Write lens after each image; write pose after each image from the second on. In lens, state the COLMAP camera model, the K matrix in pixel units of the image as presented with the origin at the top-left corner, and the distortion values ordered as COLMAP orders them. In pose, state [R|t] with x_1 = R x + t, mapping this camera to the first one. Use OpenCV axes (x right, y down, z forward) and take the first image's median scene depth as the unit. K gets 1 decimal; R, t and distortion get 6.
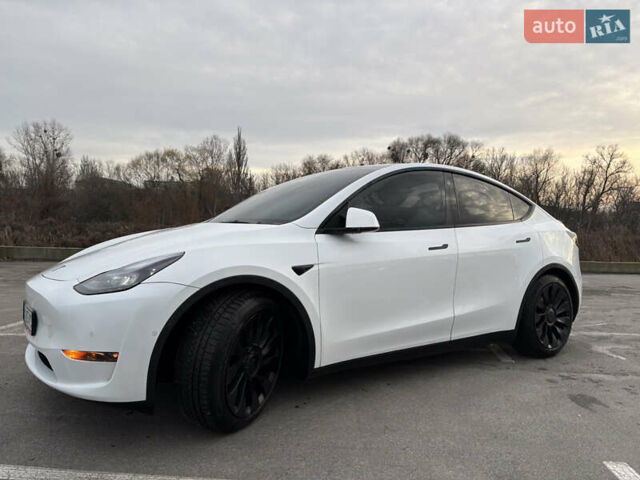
lens RADIAL K [[492.3, 0, 318.7], [0, 492.3, 216.1], [0, 0, 1]] dist [0.039168, -0.034034]
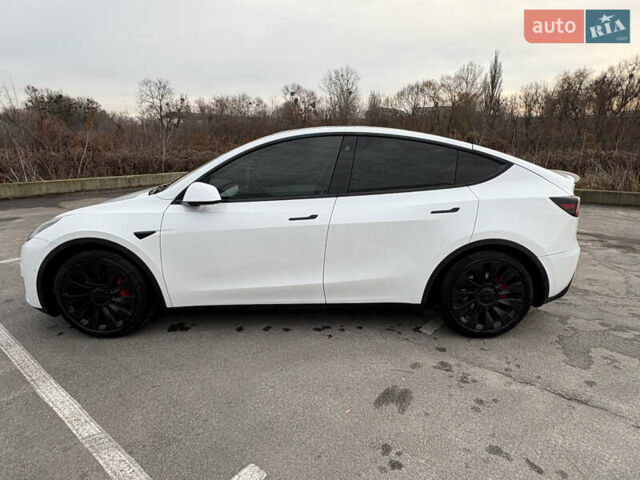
lens RADIAL K [[380.3, 0, 312.4], [0, 380.3, 244.9], [0, 0, 1]] dist [-0.013648, 0.010669]
pose [[0.824114, 0.129467, -0.551429, 0.683618], [0.028131, 0.962971, 0.268133, -0.090781], [0.565724, -0.236484, 0.789956, 0.370637]]
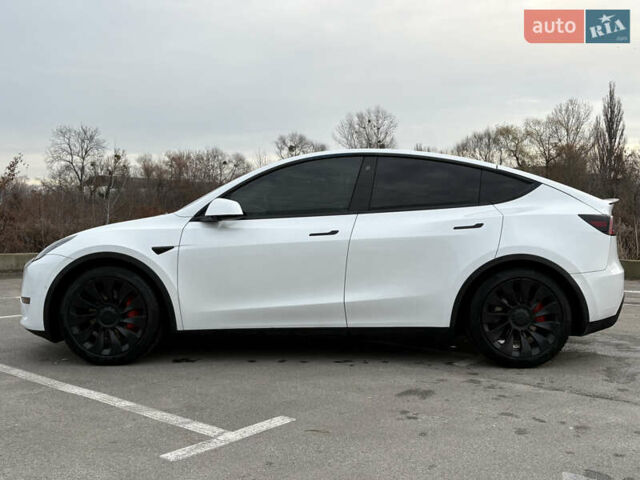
lens RADIAL K [[643.1, 0, 304.7], [0, 643.1, 250.3], [0, 0, 1]] dist [0.024907, 0.000000]
pose [[0.808352, 0.005507, -0.588674, 0.963349], [0.027744, 0.998489, 0.047438, 0.033711], [0.588046, -0.054679, 0.806977, -0.081124]]
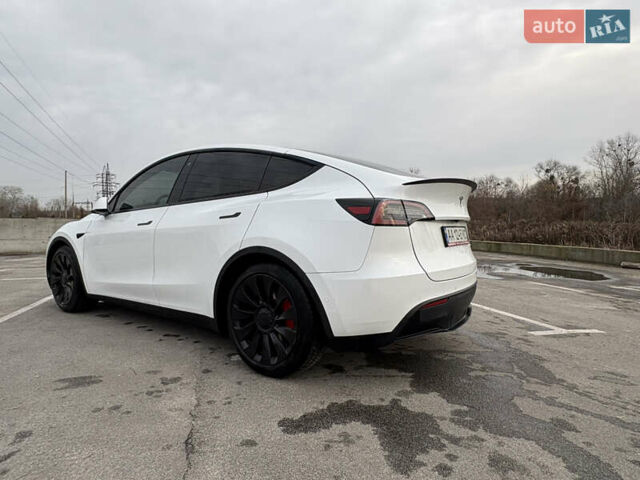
lens RADIAL K [[380.3, 0, 312.5], [0, 380.3, 242.9], [0, 0, 1]] dist [-0.013648, 0.010669]
pose [[0.335358, 0.025731, -0.941739, 1.198944], [0.026951, 0.998956, 0.036892, 0.084954], [0.941705, -0.037753, 0.334314, 1.051533]]
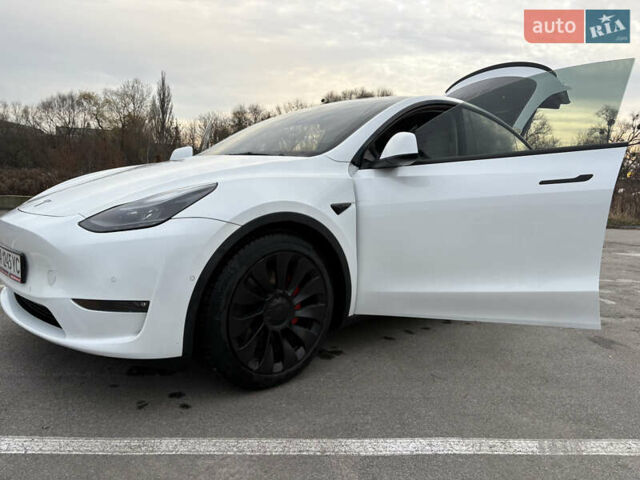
lens RADIAL K [[492.3, 0, 314.7], [0, 492.3, 235.6], [0, 0, 1]] dist [0.039168, -0.034034]
pose [[0.990567, 0.003150, 0.136991, -0.158805], [-0.020957, 0.991457, 0.128739, 0.036477], [-0.135415, -0.130396, 0.982171, 0.109192]]
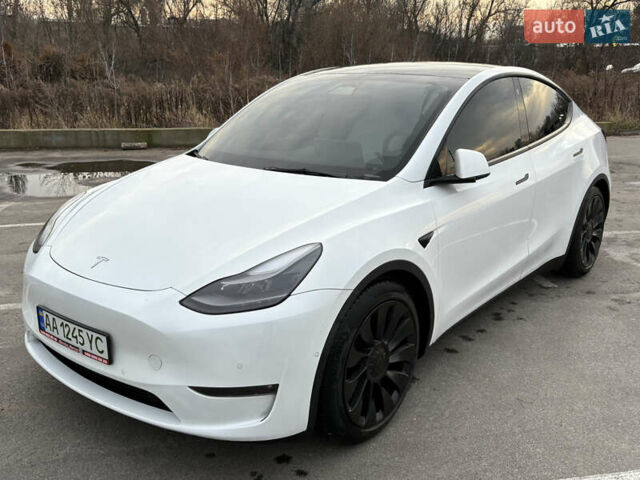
lens RADIAL K [[643.1, 0, 315.0], [0, 643.1, 236.5], [0, 0, 1]] dist [0.024907, 0.000000]
pose [[0.959670, -0.090285, 0.266237, -0.387958], [0.010579, 0.957955, 0.286724, -0.159001], [-0.280930, -0.272344, 0.920276, 0.063197]]
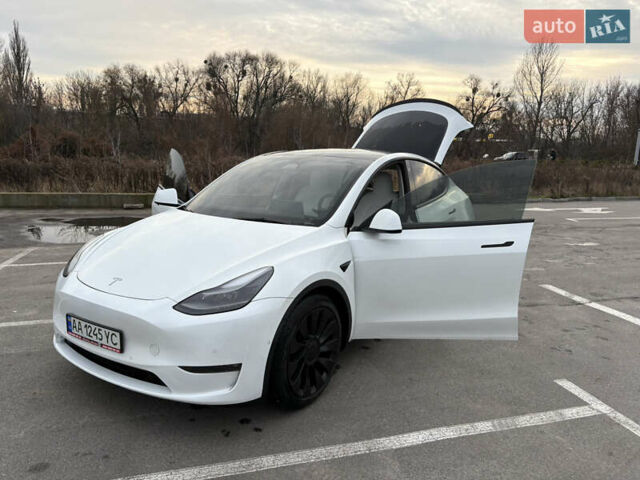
lens RADIAL K [[492.3, 0, 316.9], [0, 492.3, 237.7], [0, 0, 1]] dist [0.039168, -0.034034]
pose [[0.932152, -0.061527, 0.356801, -0.408527], [-0.013873, 0.978662, 0.205006, -0.159080], [-0.361801, -0.196047, 0.911409, -0.032517]]
